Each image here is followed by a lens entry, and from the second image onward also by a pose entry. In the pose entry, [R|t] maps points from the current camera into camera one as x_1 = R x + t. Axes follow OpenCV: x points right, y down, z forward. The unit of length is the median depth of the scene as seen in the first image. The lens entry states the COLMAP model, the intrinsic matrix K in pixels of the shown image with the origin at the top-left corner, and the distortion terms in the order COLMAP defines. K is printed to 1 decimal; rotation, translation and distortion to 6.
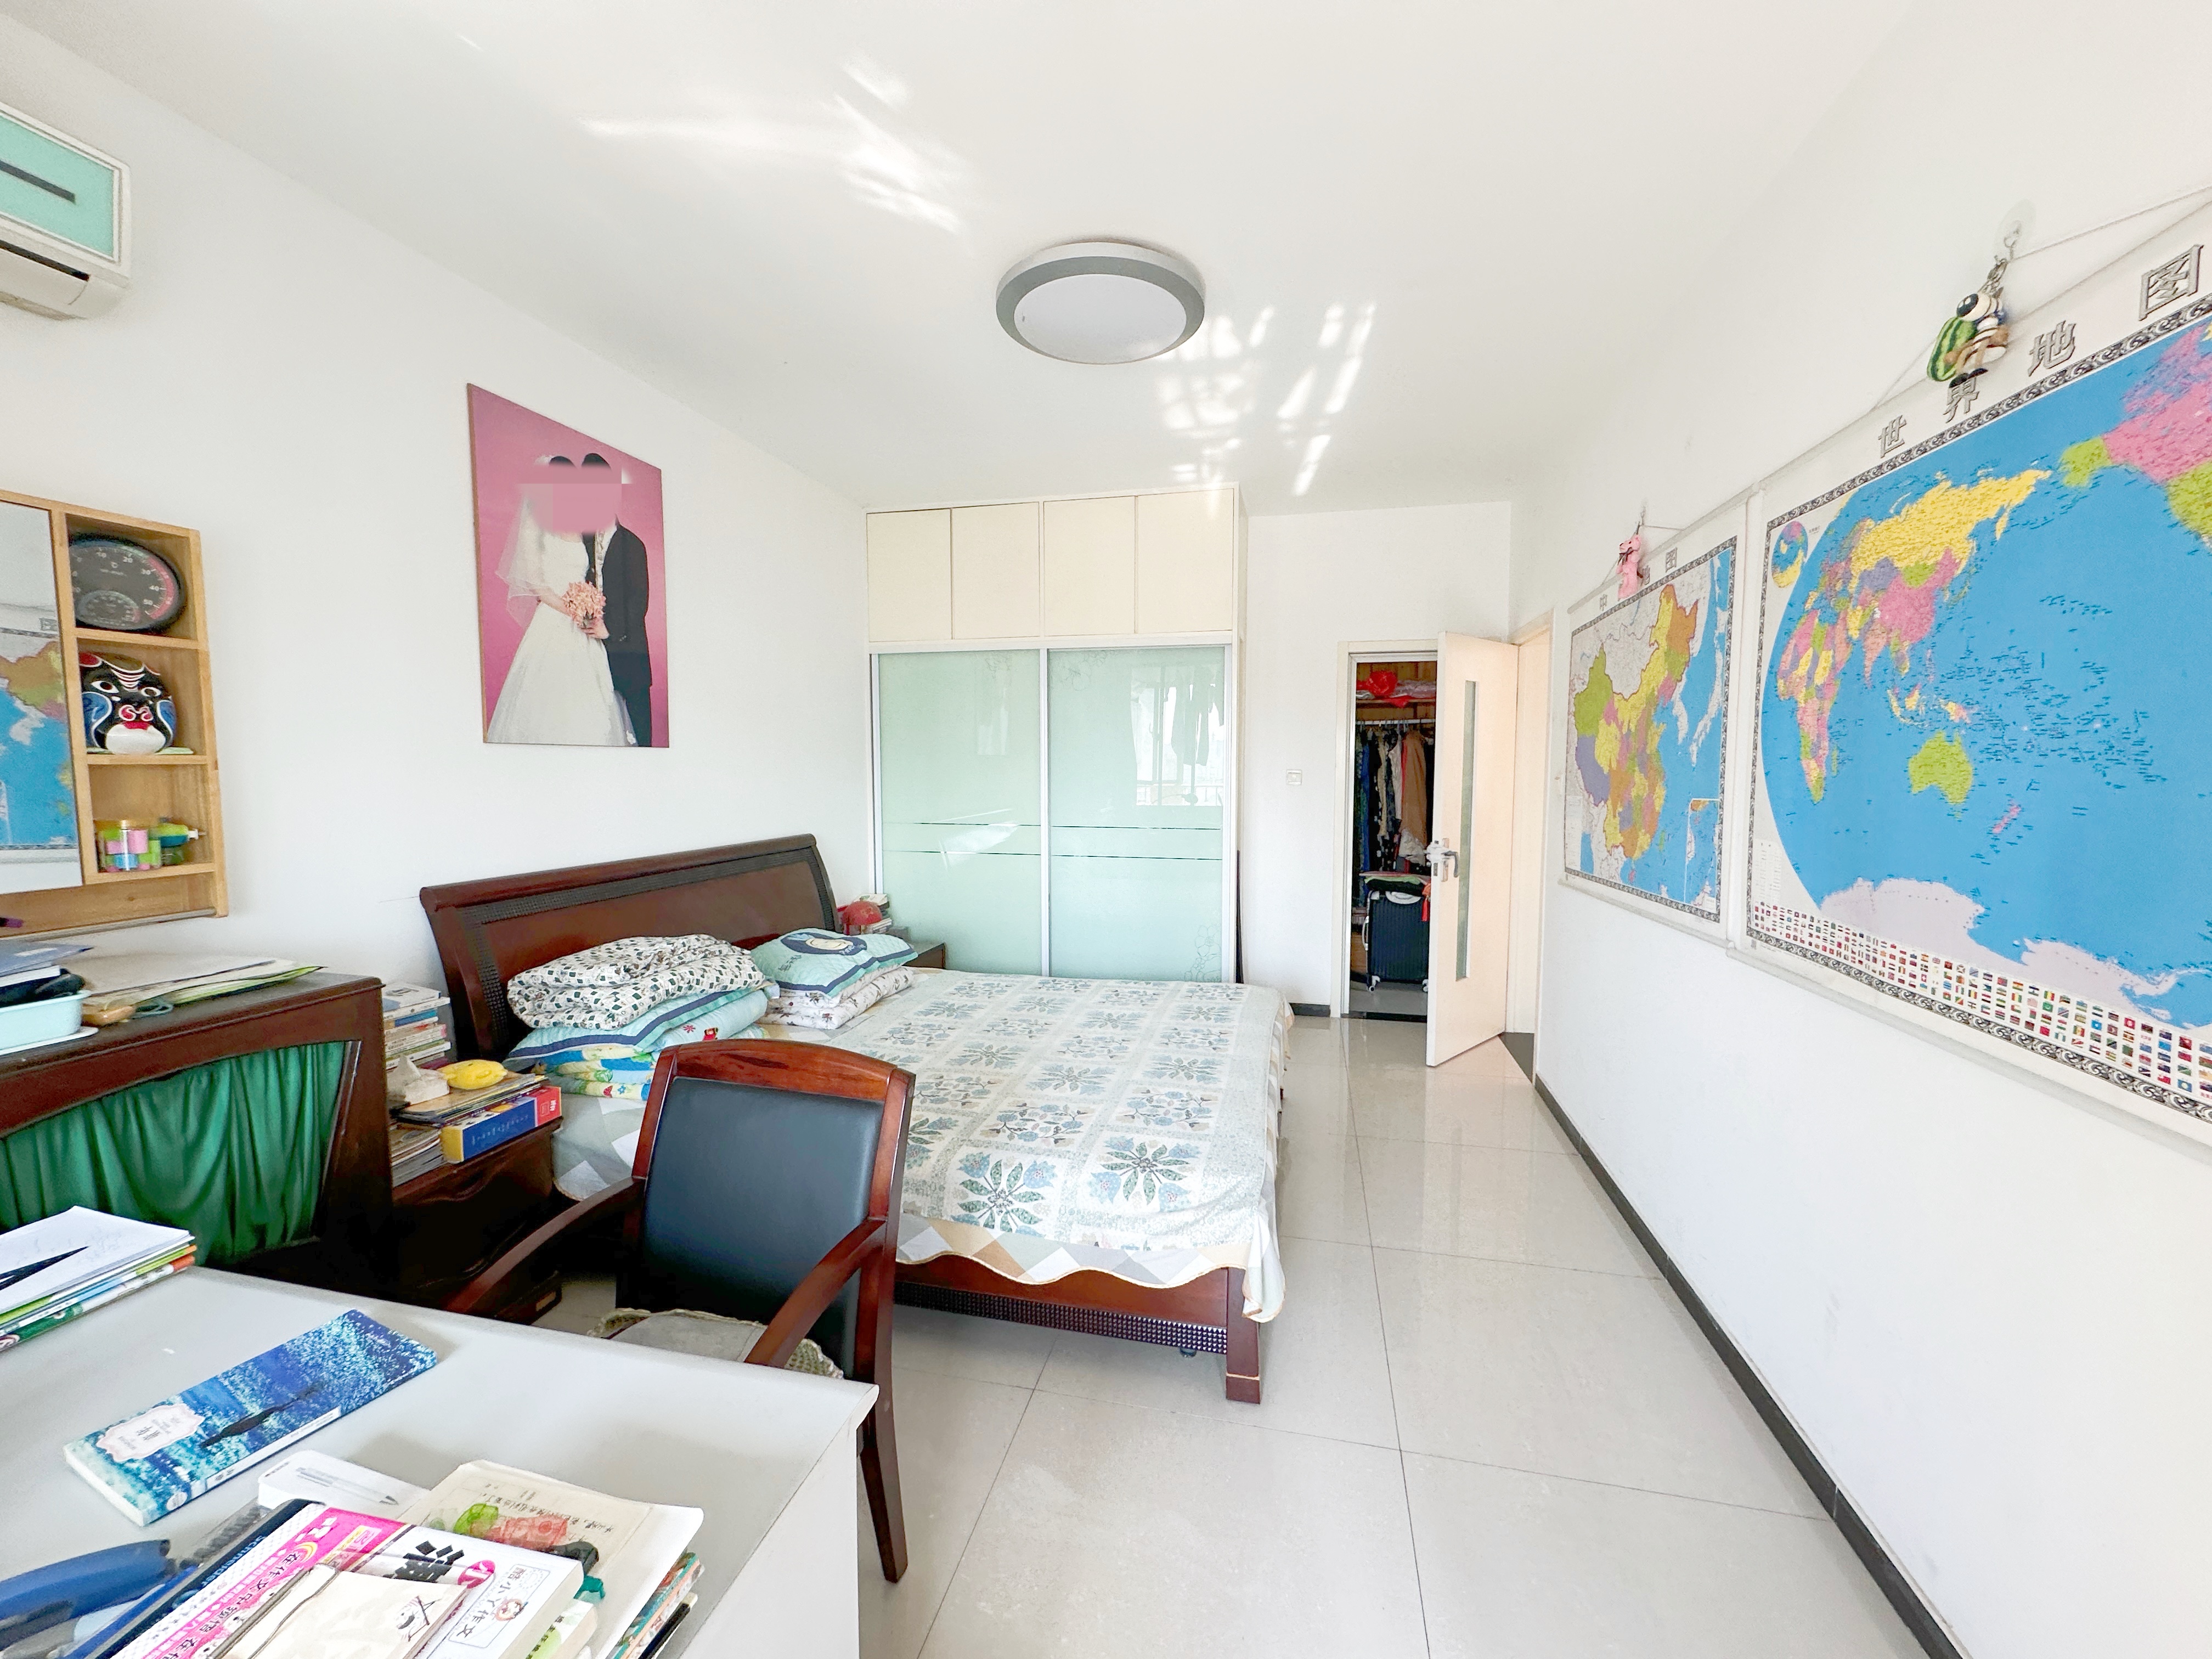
lens RADIAL K [[887.6, 0, 1103.6], [0, 887.6, 828.8], [0, 0, 1]] dist [-0.000946, -0.000073]
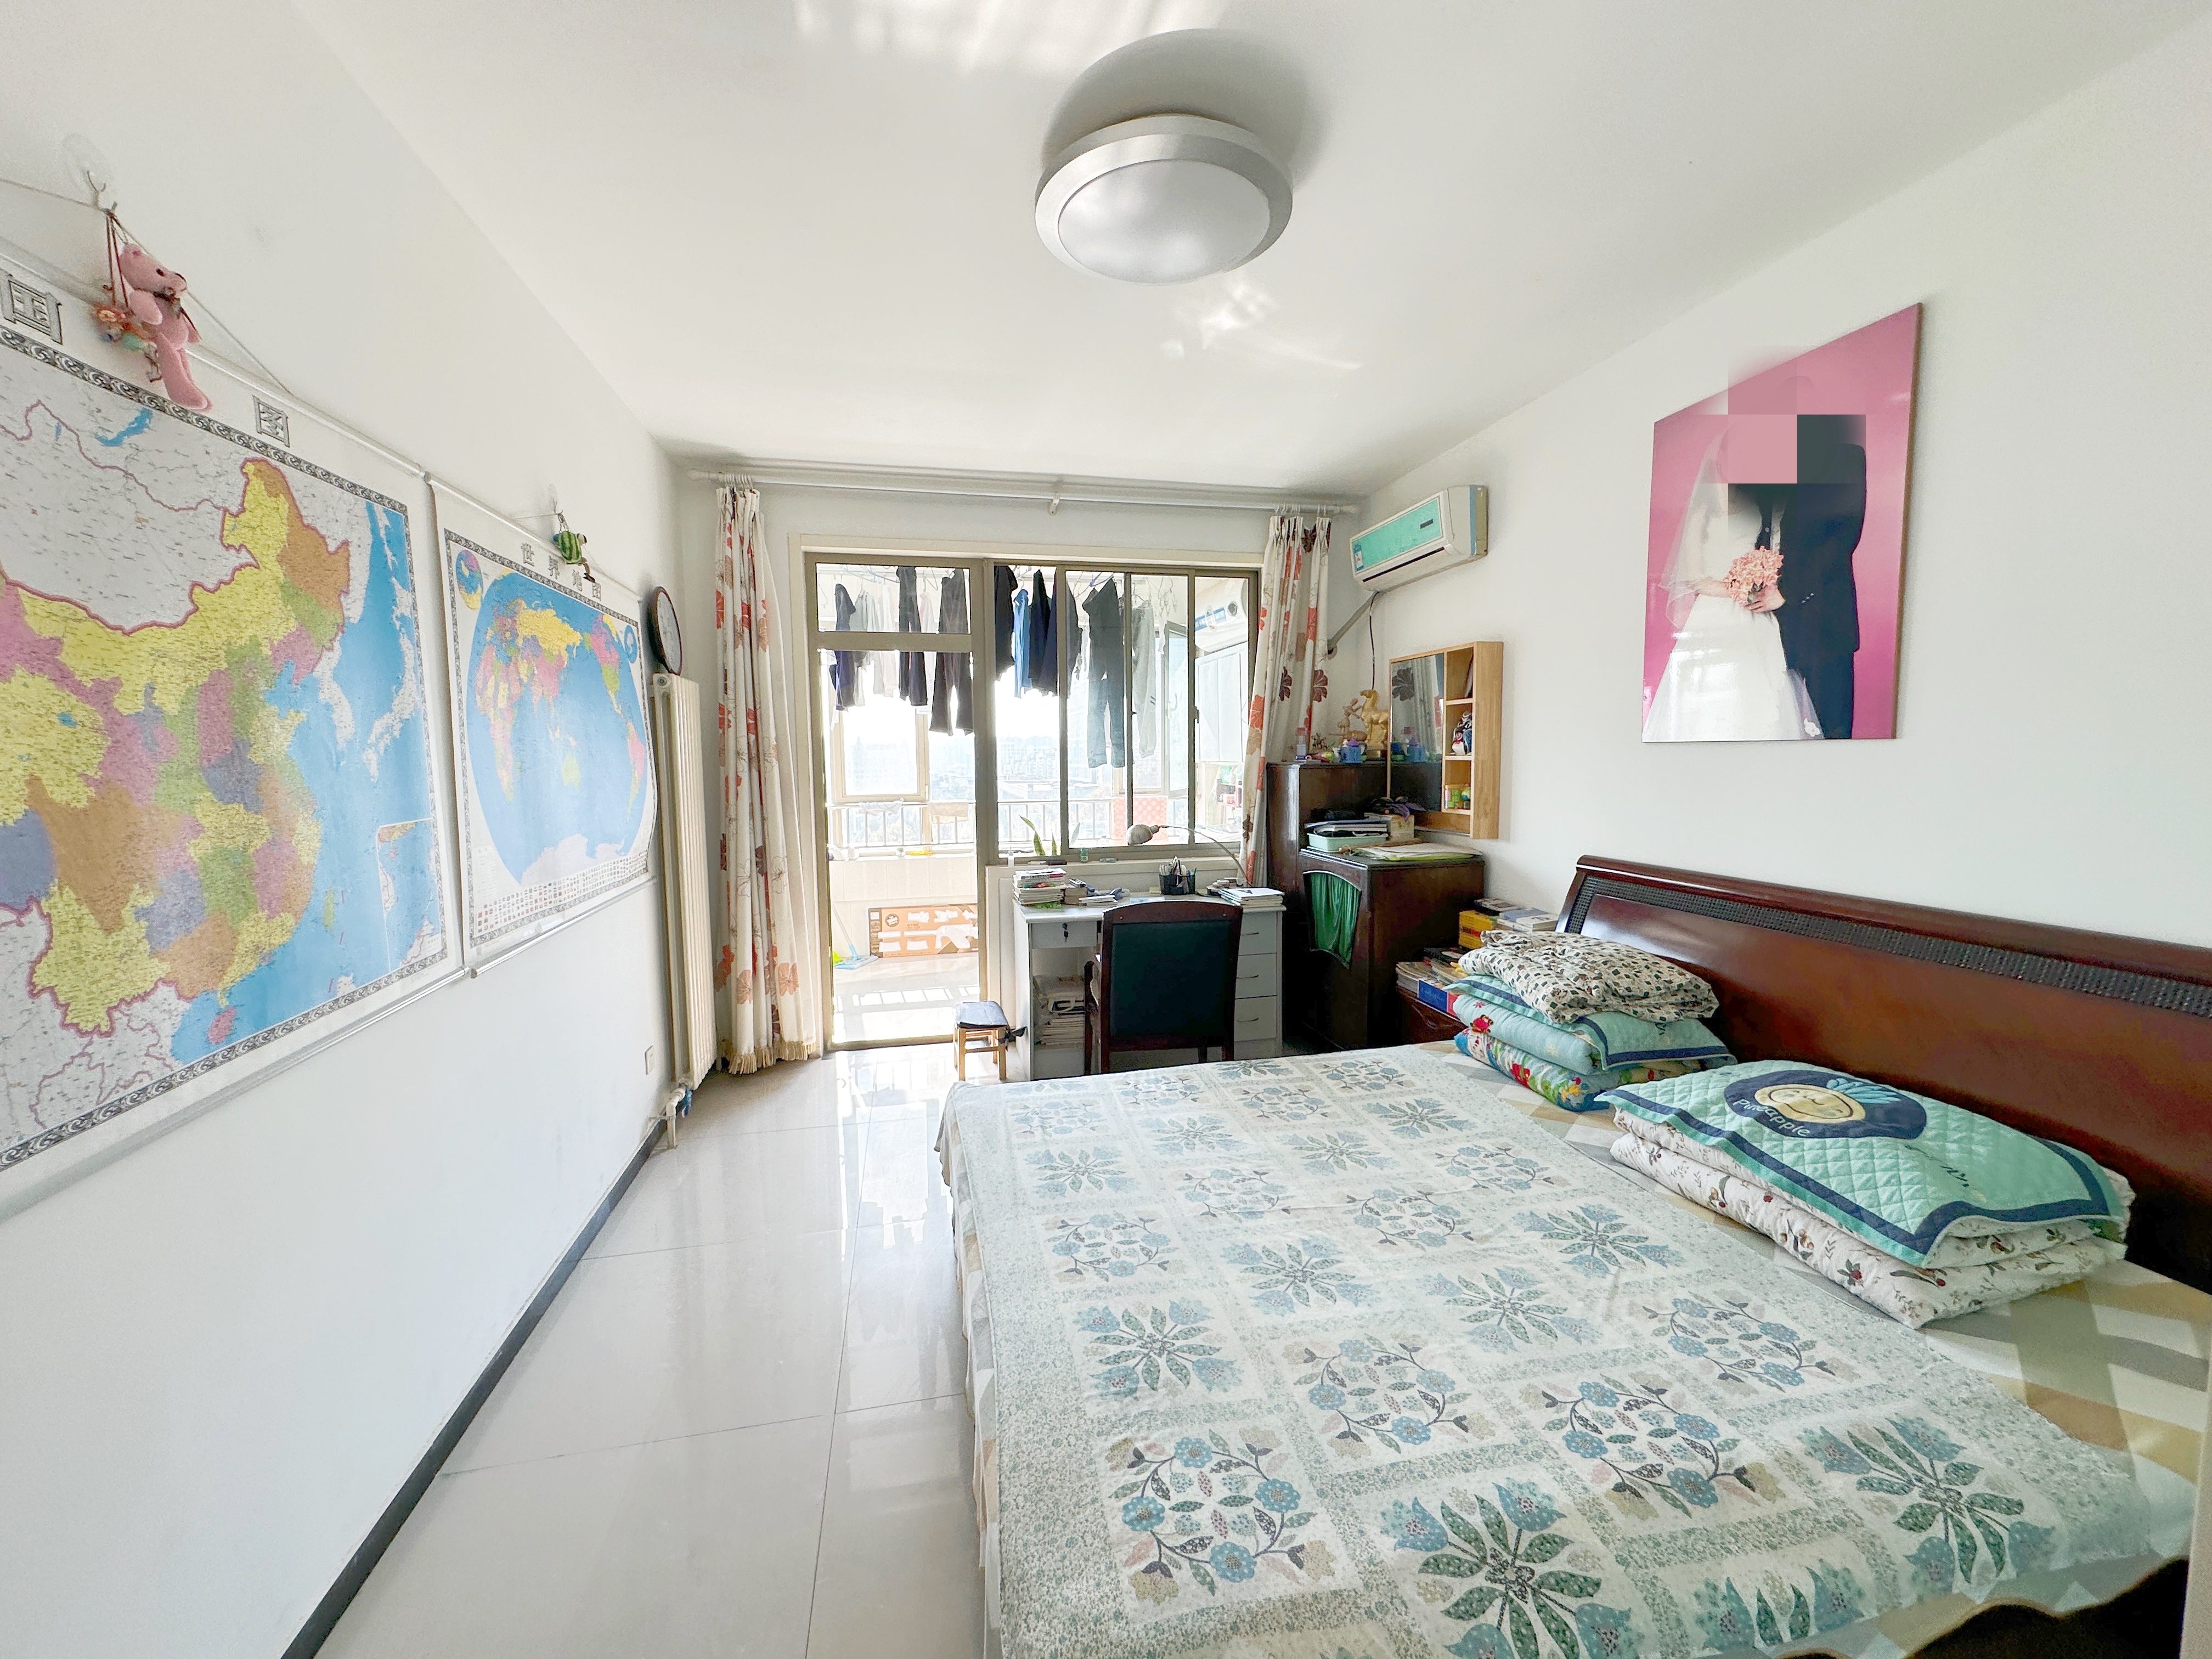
lens RADIAL K [[887.6, 0, 1103.6], [0, 887.6, 831.4], [0, 0, 1]] dist [-0.000946, -0.000073]
pose [[-0.908658, 0.042820, -0.415339, 0.354326], [-0.023416, 0.987936, 0.153081, -0.126456], [0.416883, 0.148824, -0.896694, 1.552553]]
